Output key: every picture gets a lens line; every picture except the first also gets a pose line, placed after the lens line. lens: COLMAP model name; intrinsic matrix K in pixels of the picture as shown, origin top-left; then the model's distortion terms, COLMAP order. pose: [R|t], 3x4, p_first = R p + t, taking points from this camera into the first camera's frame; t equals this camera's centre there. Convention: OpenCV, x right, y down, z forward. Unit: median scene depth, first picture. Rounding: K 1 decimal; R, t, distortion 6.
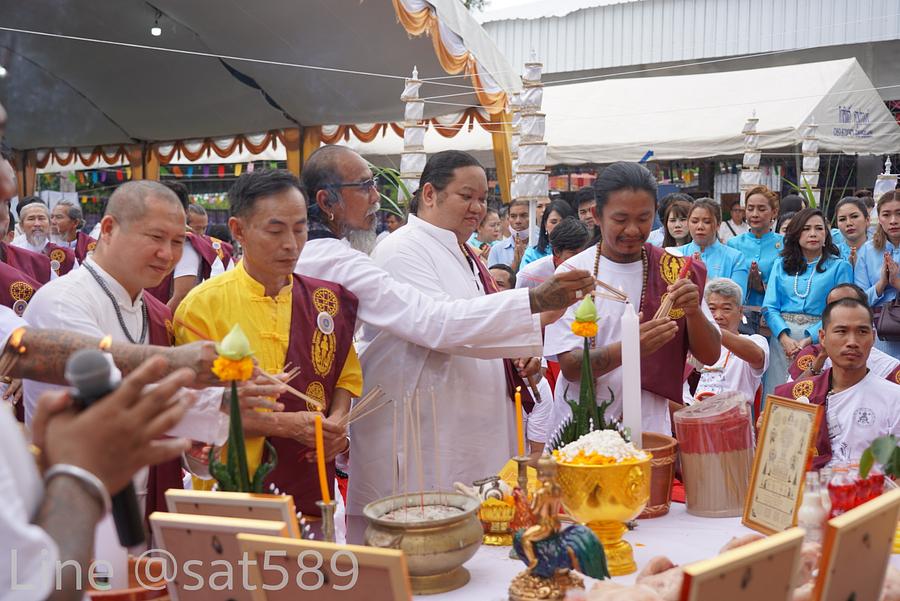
lens RADIAL K [[1198.6, 0, 450.0], [0, 1198.6, 300.5], [0, 0, 1]] dist [0.032115, 0.034740]
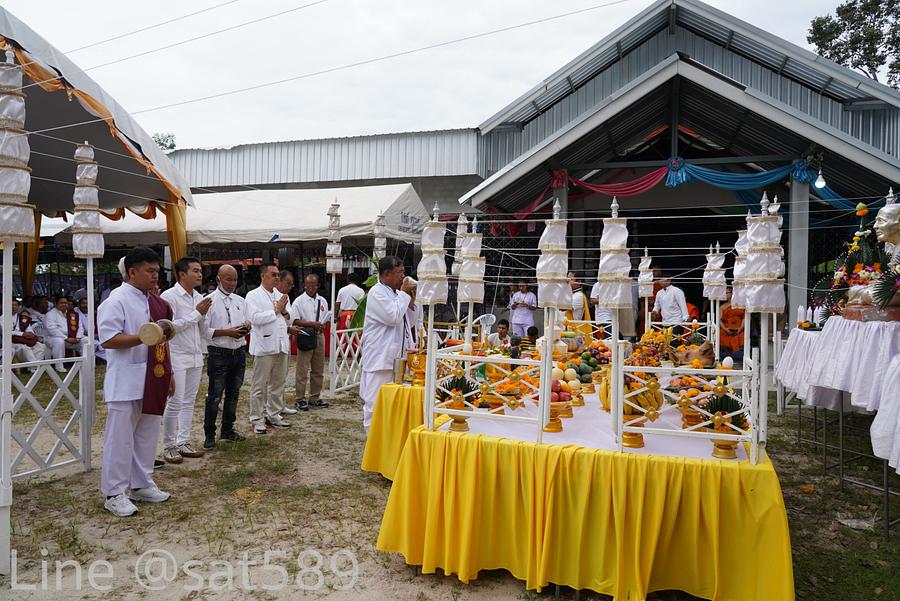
lens RADIAL K [[611.2, 0, 450.0], [0, 611.2, 300.5], [0, 0, 1]] dist [-0.019890, 0.008654]
pose [[0.928377, 0.007326, 0.371568, 0.201688], [0.009966, 0.998955, -0.044597, -0.026396], [-0.371507, 0.045106, 0.927334, 0.566052]]
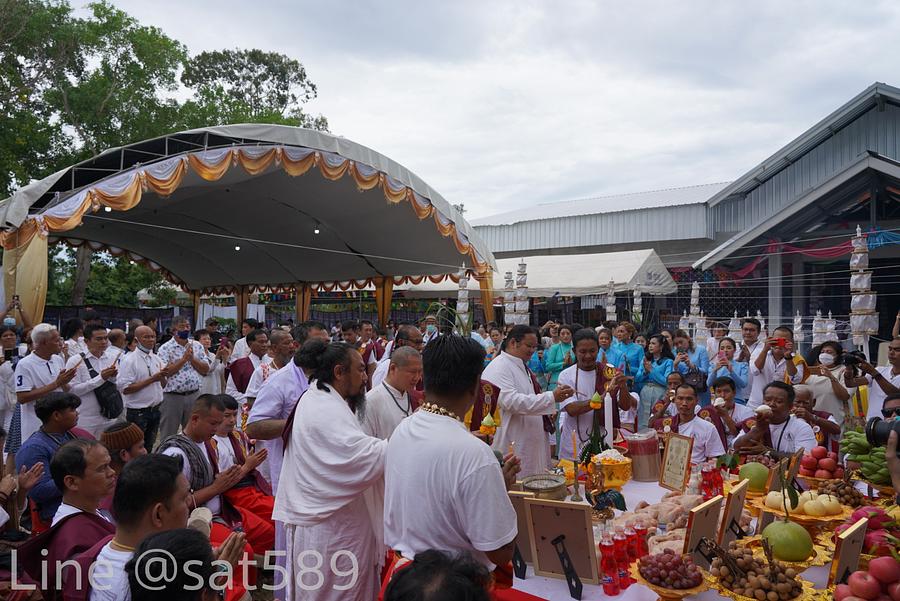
lens RADIAL K [[611.2, 0, 450.0], [0, 611.2, 300.5], [0, 0, 1]] dist [-0.019890, 0.008654]
pose [[0.999809, 0.005717, 0.018701, -0.089993], [-0.004030, 0.996018, -0.089061, -0.033193], [-0.019136, 0.088968, 0.995851, -0.111725]]
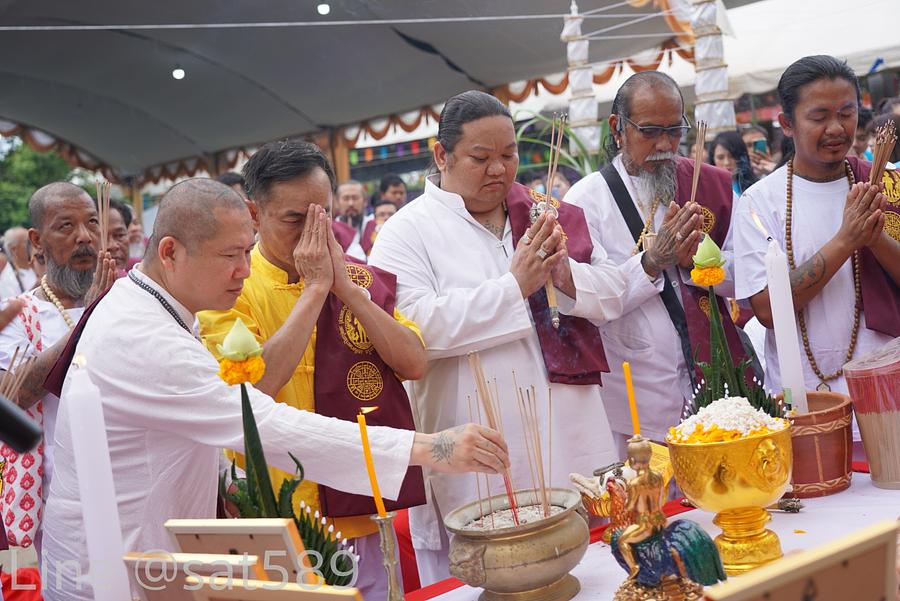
lens RADIAL K [[1288.4, 0, 450.0], [0, 1288.4, 300.5], [0, 0, 1]] dist [0.034394, 0.022709]
pose [[0.976643, -0.108018, -0.185742, 0.043500], [0.112413, 0.993573, 0.013266, 0.003731], [0.183115, -0.033836, 0.982509, 0.040882]]
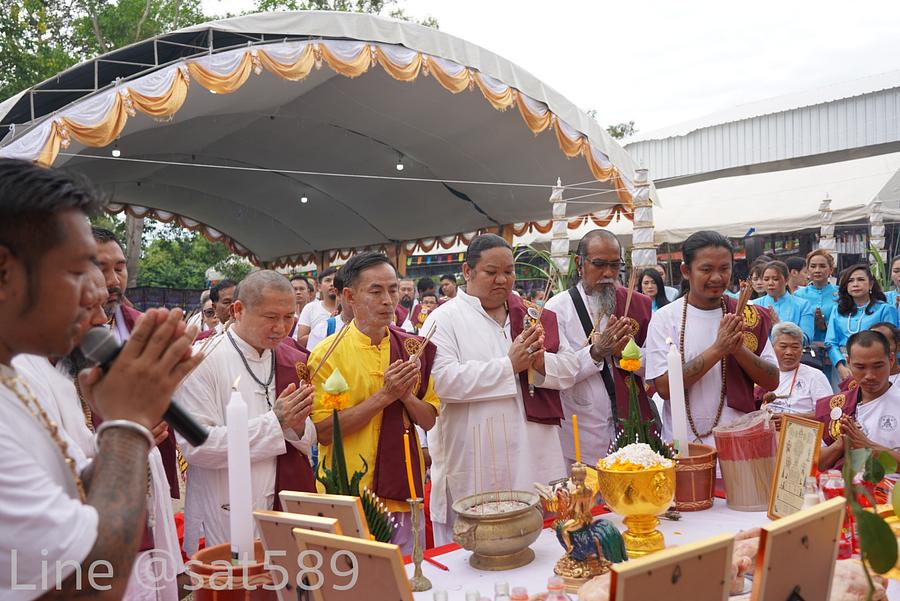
lens RADIAL K [[836.9, 0, 450.0], [0, 836.9, 300.5], [0, 0, 1]] dist [0.021372, 0.009988]
pose [[0.979113, -0.037659, -0.199801, 0.044632], [0.027003, 0.998077, -0.055796, -0.000031], [0.201518, 0.049236, 0.978247, 0.027501]]
